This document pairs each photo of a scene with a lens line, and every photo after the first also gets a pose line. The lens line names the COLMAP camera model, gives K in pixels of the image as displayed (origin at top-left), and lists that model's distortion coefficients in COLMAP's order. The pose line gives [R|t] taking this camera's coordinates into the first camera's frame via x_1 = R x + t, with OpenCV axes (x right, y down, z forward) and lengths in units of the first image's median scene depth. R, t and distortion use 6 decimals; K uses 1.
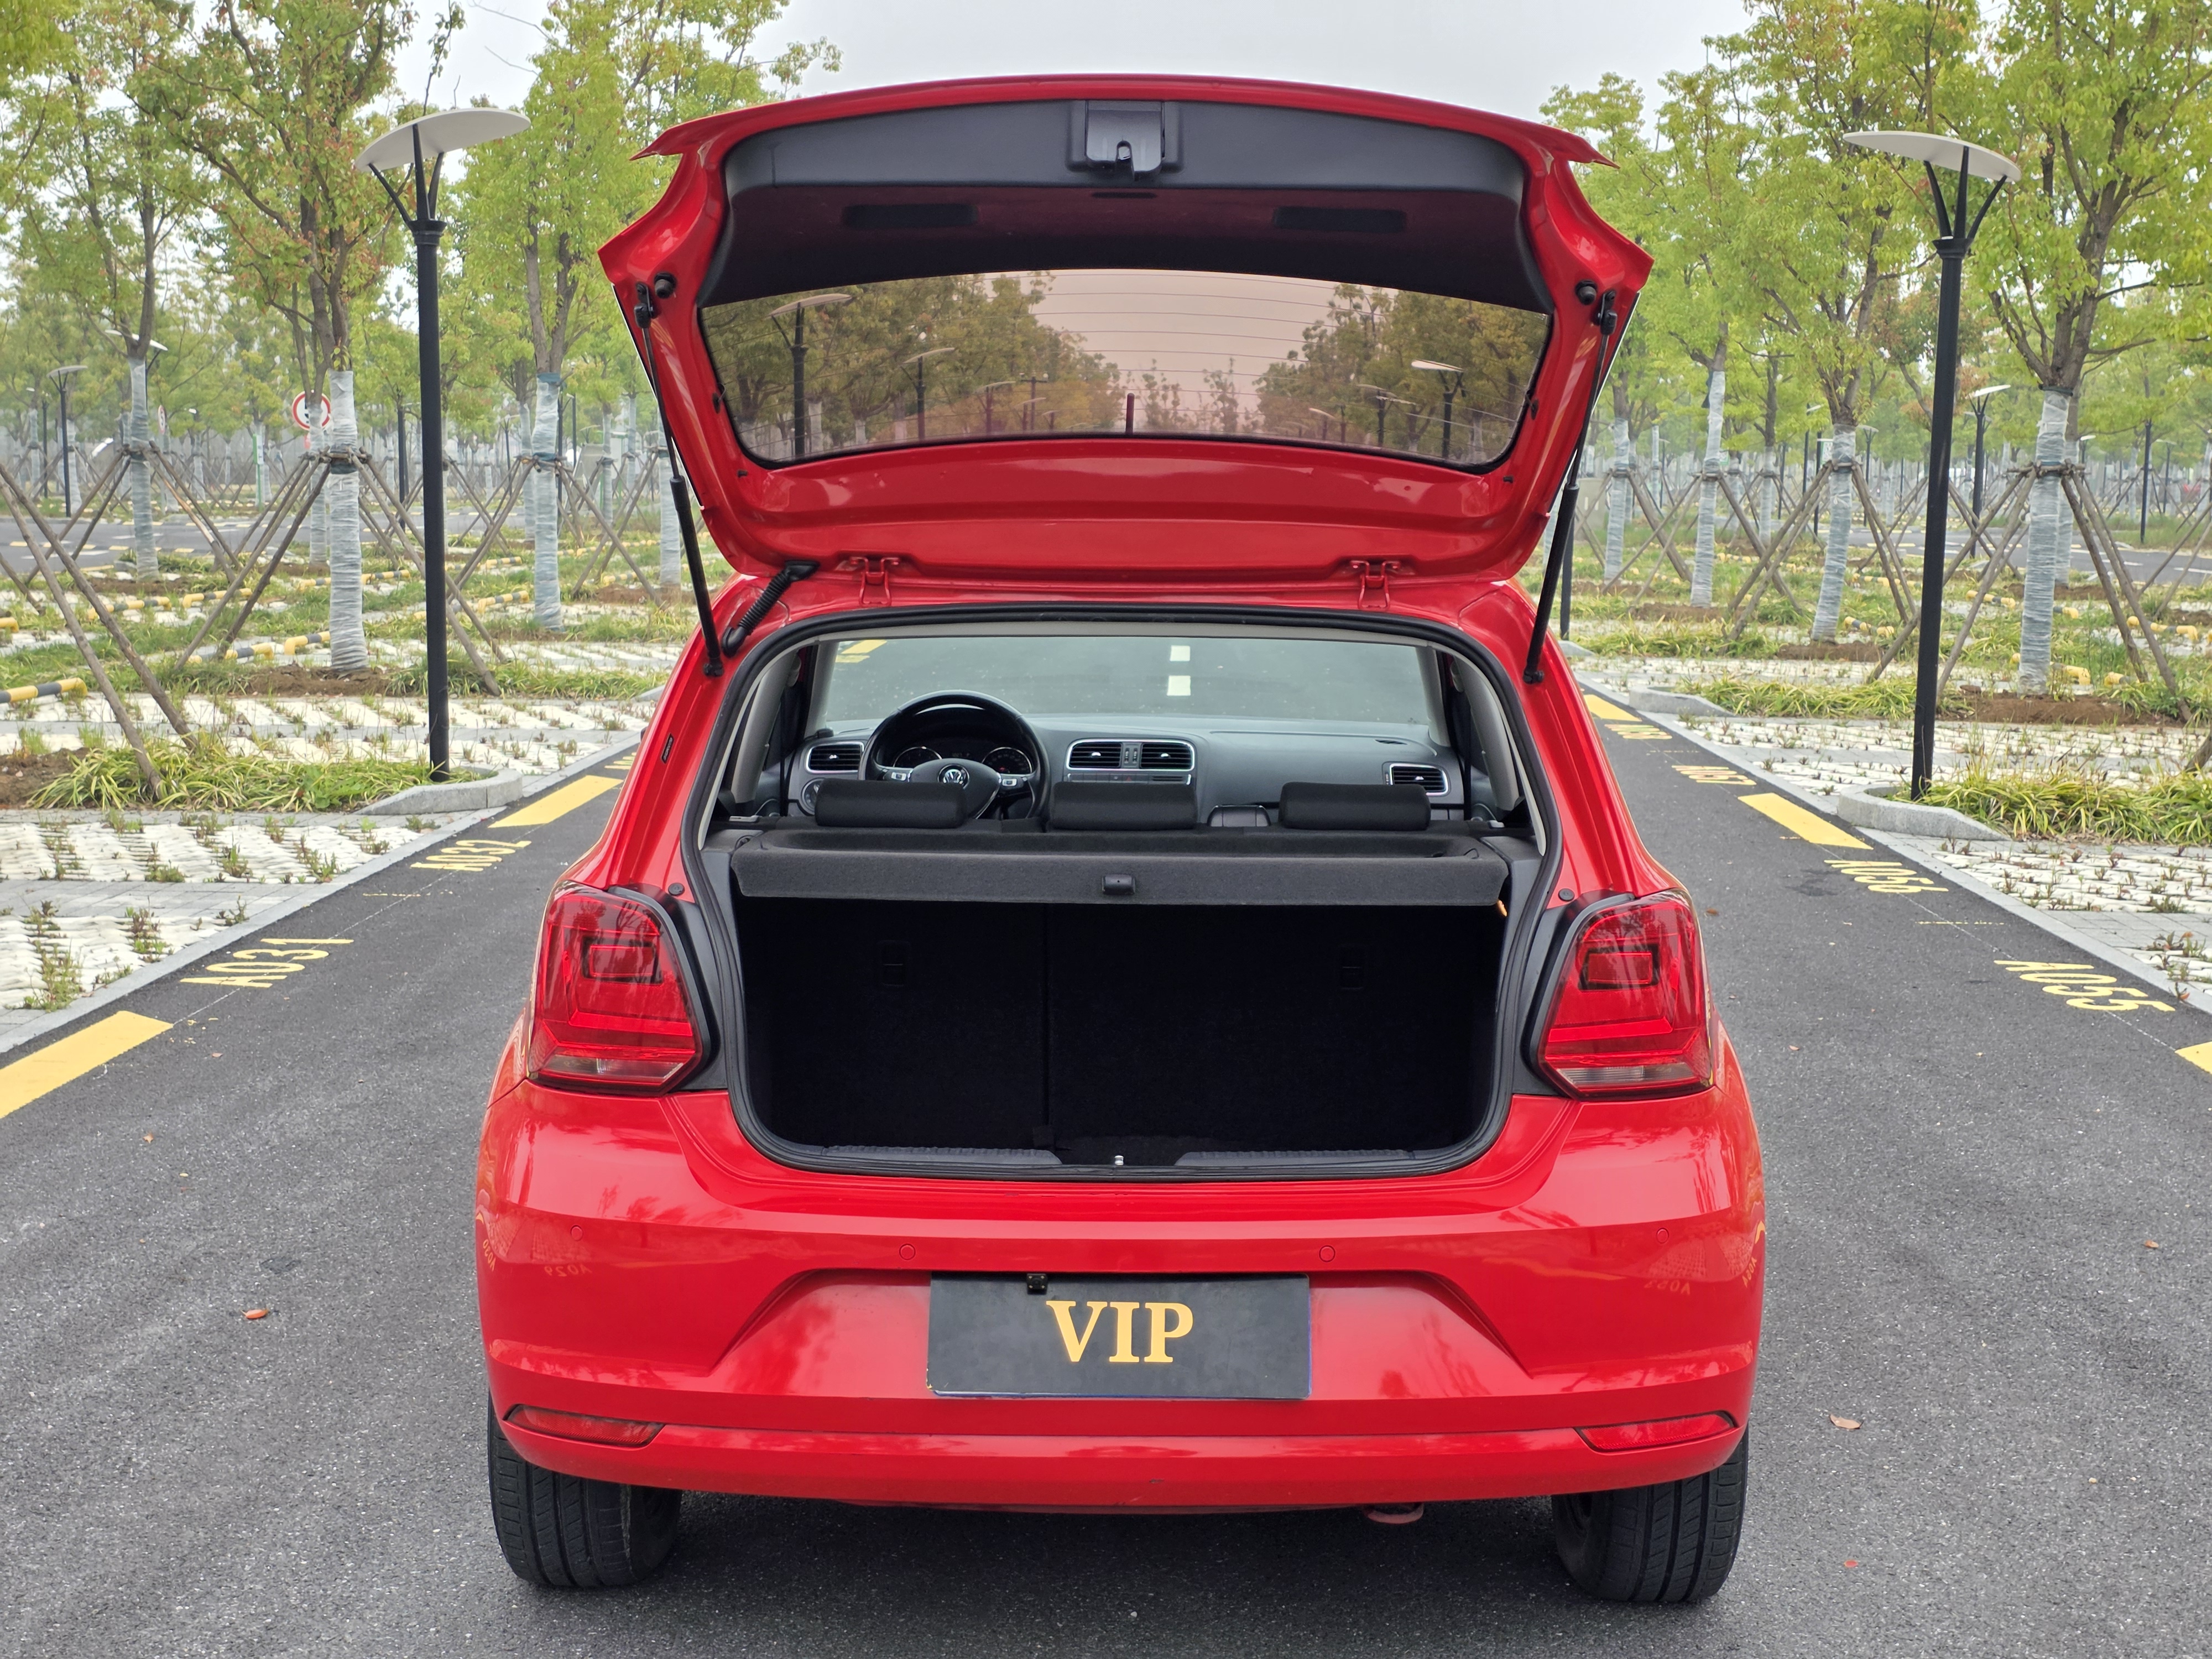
lens RADIAL K [[2866.8, 0, 1138.5], [0, 2866.8, 881.0], [0, 0, 1]] dist [0.091876, -0.012870]
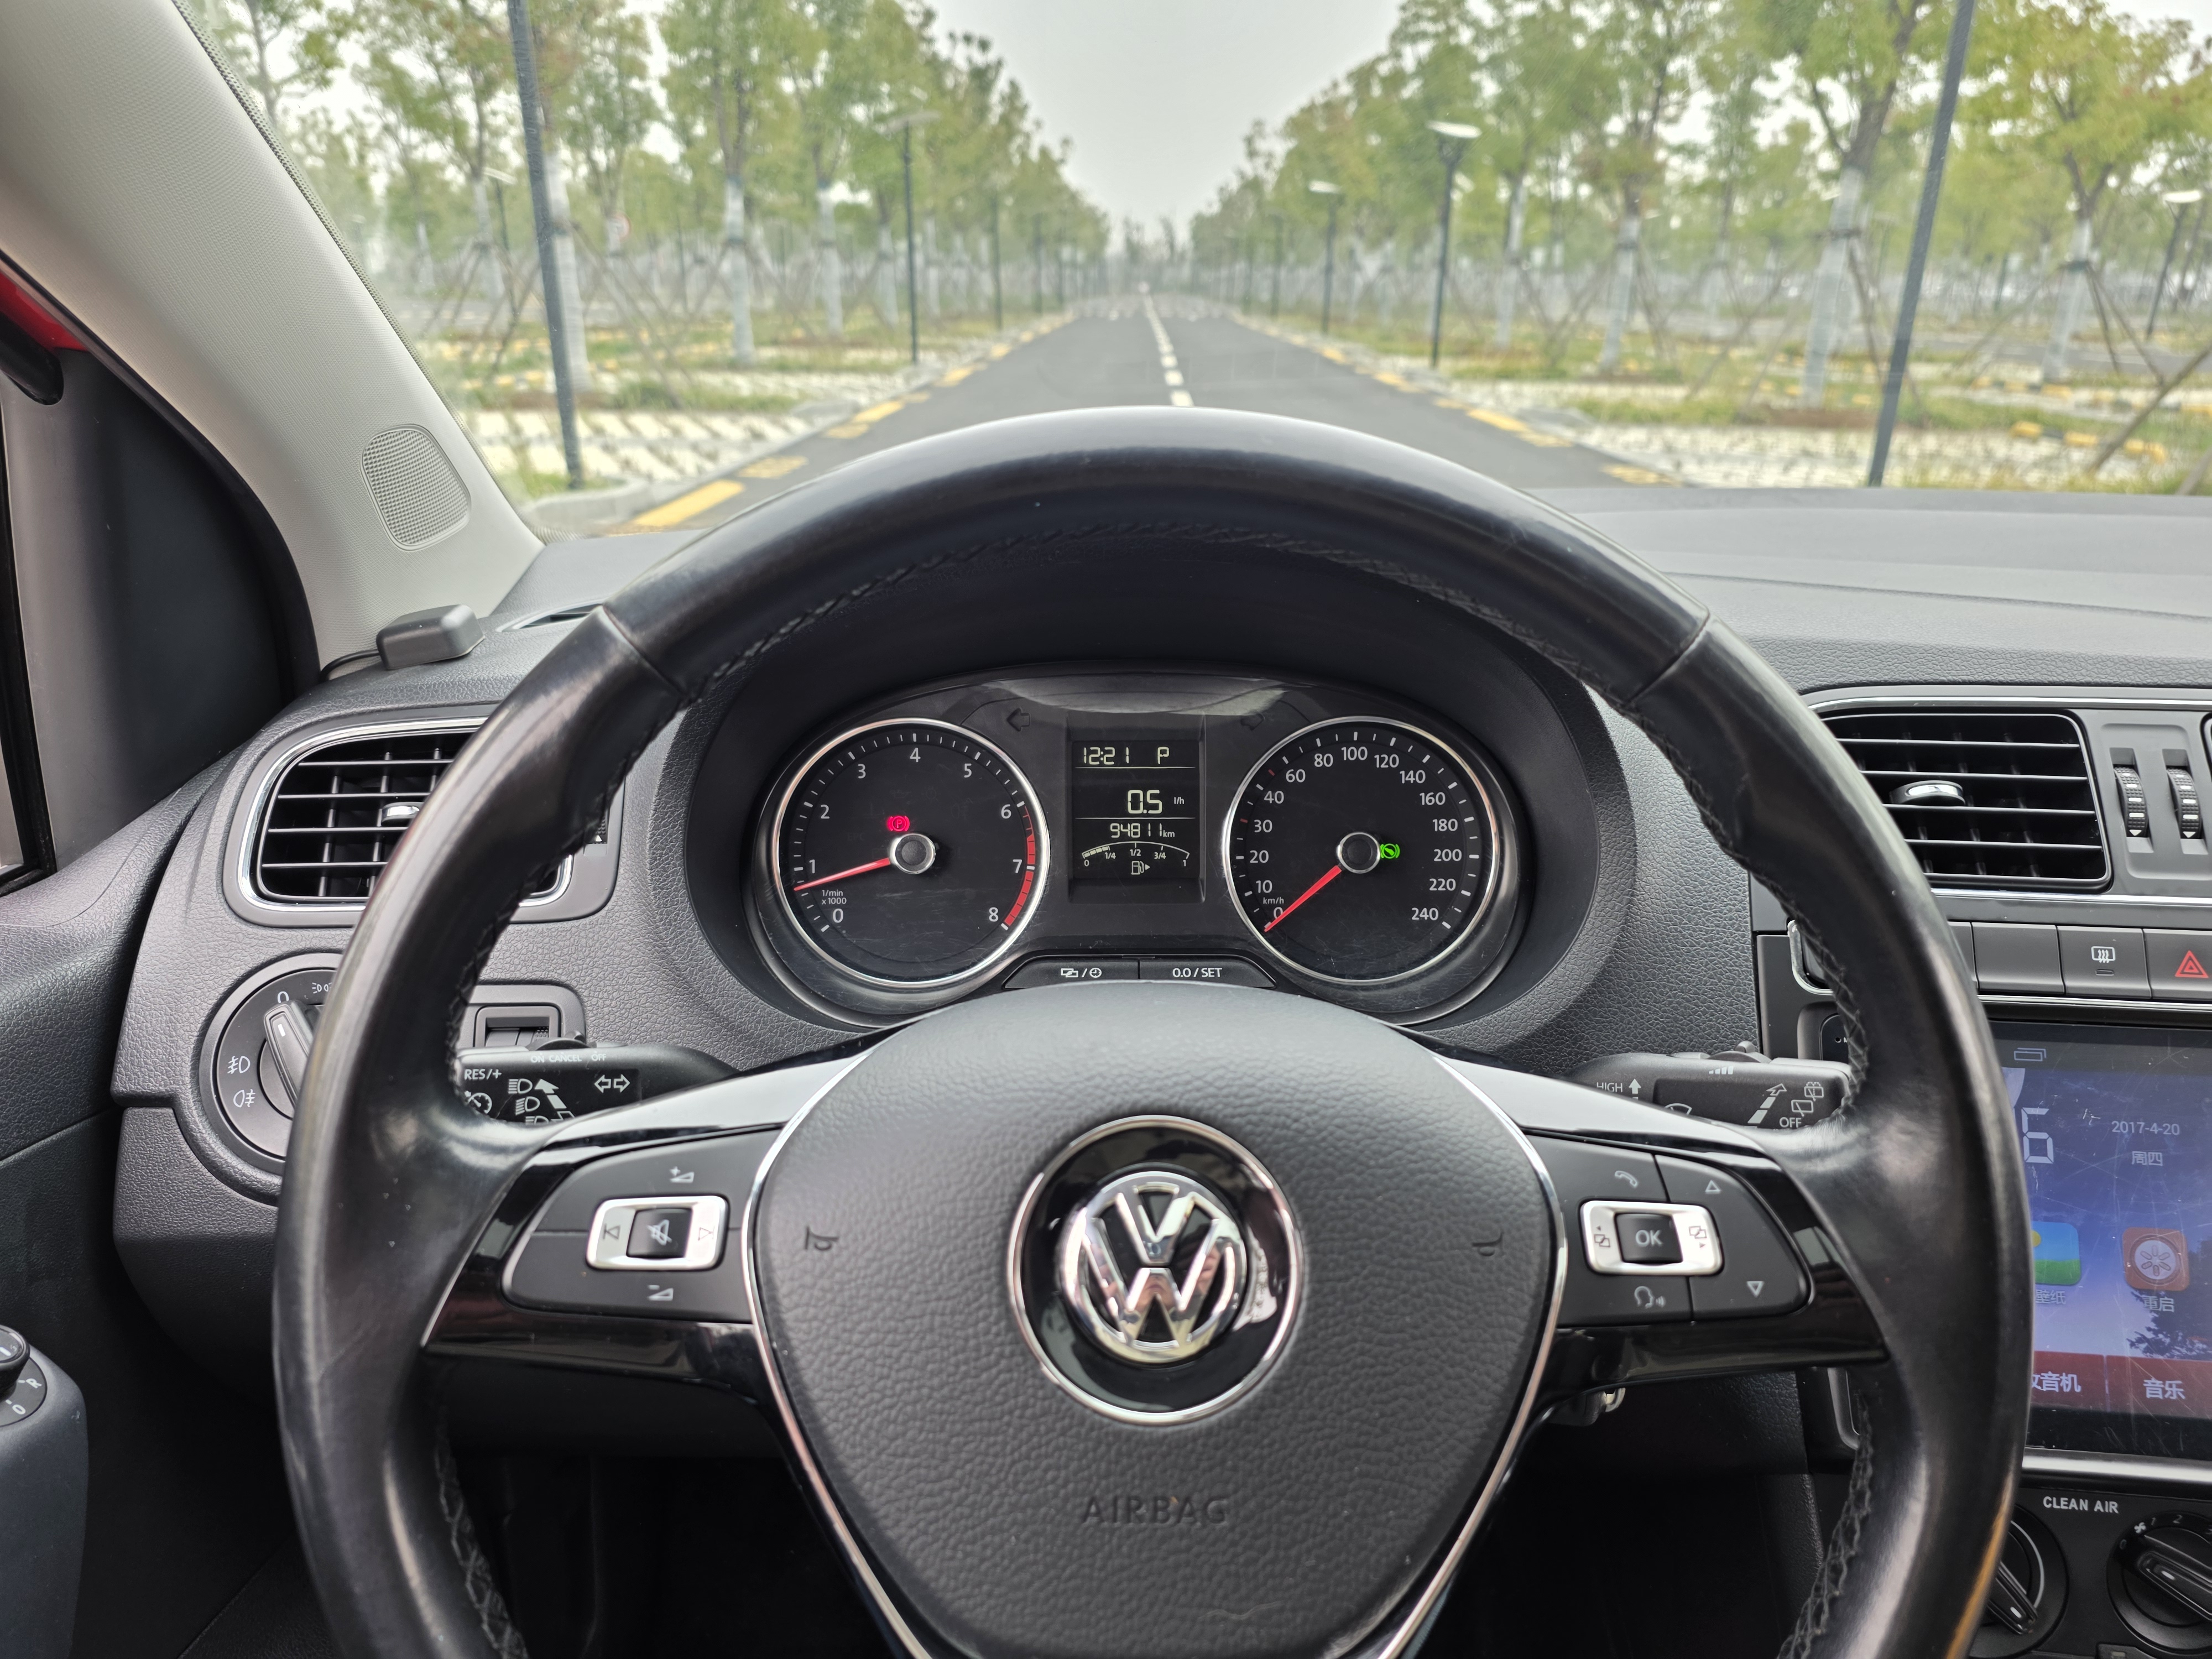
lens RADIAL K [[1486.0, 0, 1126.5], [0, 1486.0, 837.5], [0, 0, 1]] dist [0.016378, -0.005009]
pose [[0.999978, -0.004171, 0.005091, -0.019134], [0.002985, 0.976825, 0.214018, -0.018113], [-0.005865, -0.213998, 0.976817, 0.272950]]
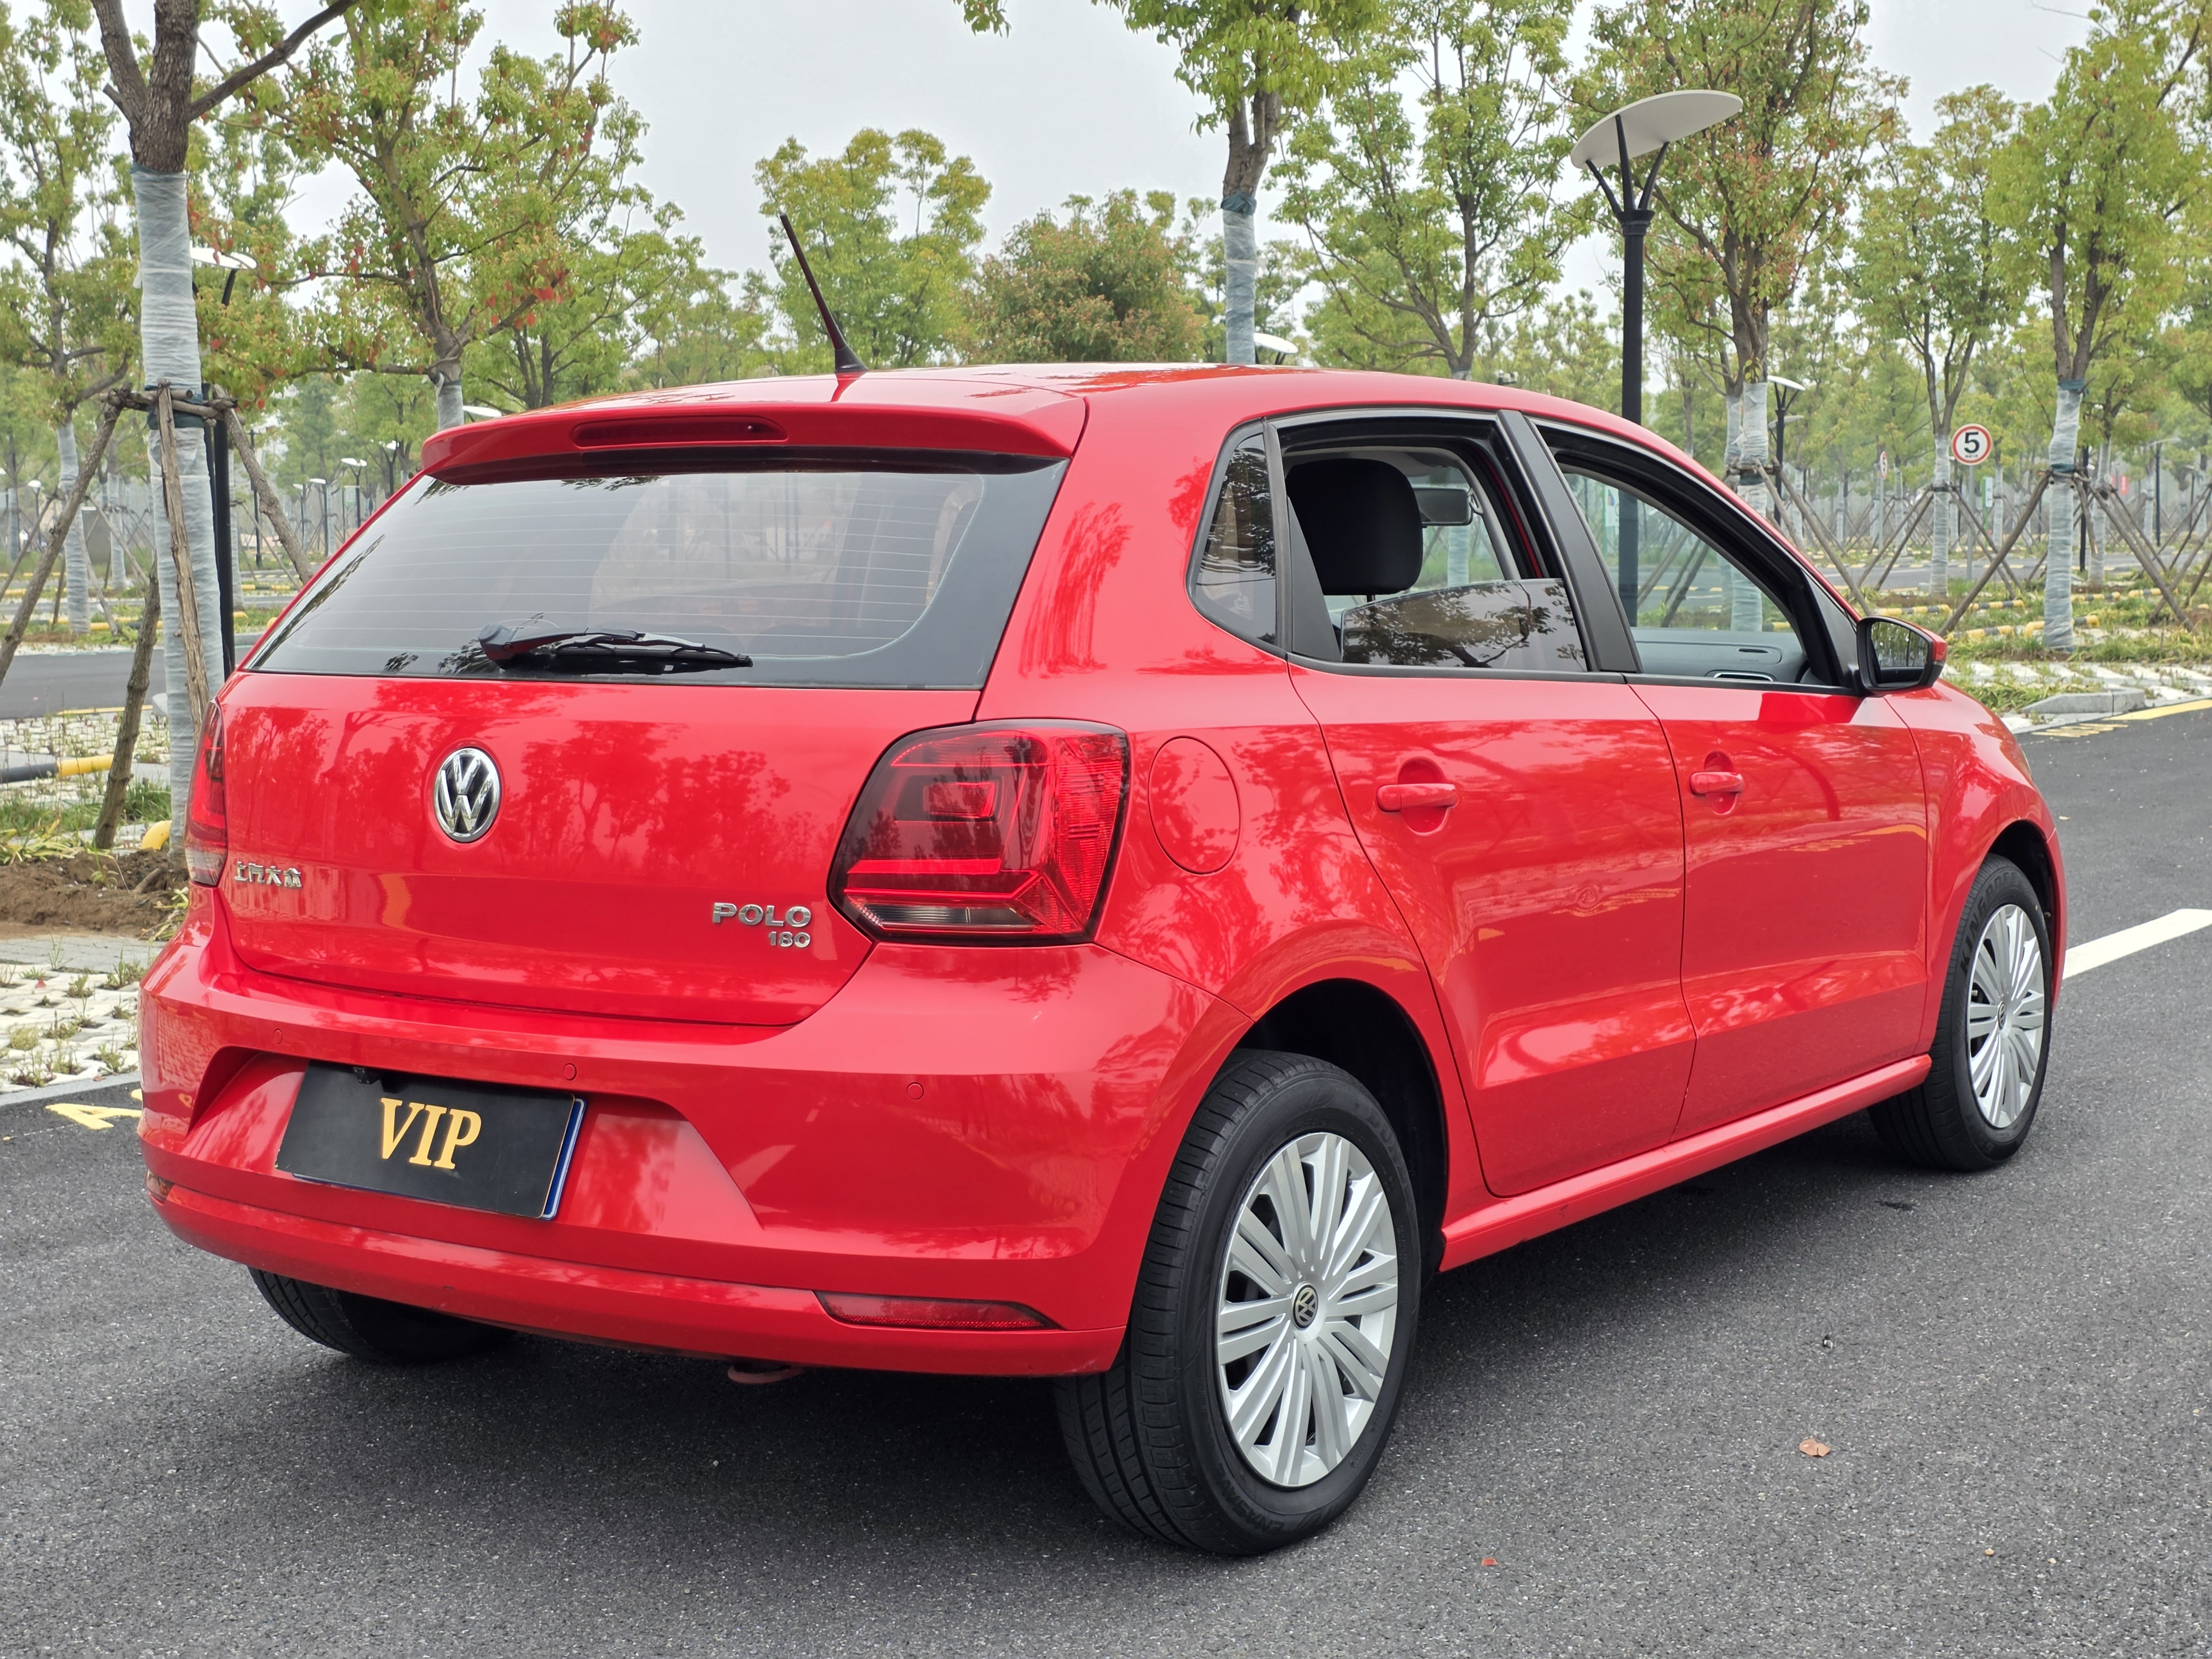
lens RADIAL K [[2896.2, 0, 1187.7], [0, 2896.2, 837.5], [0, 0, 1]] dist [0.261821, -0.666125]
pose [[0.829717, 0.038822, -0.556833, 0.135467], [-0.058209, 0.998157, -0.017145, 0.010062], [0.555141, 0.046639, 0.830447, 0.052960]]
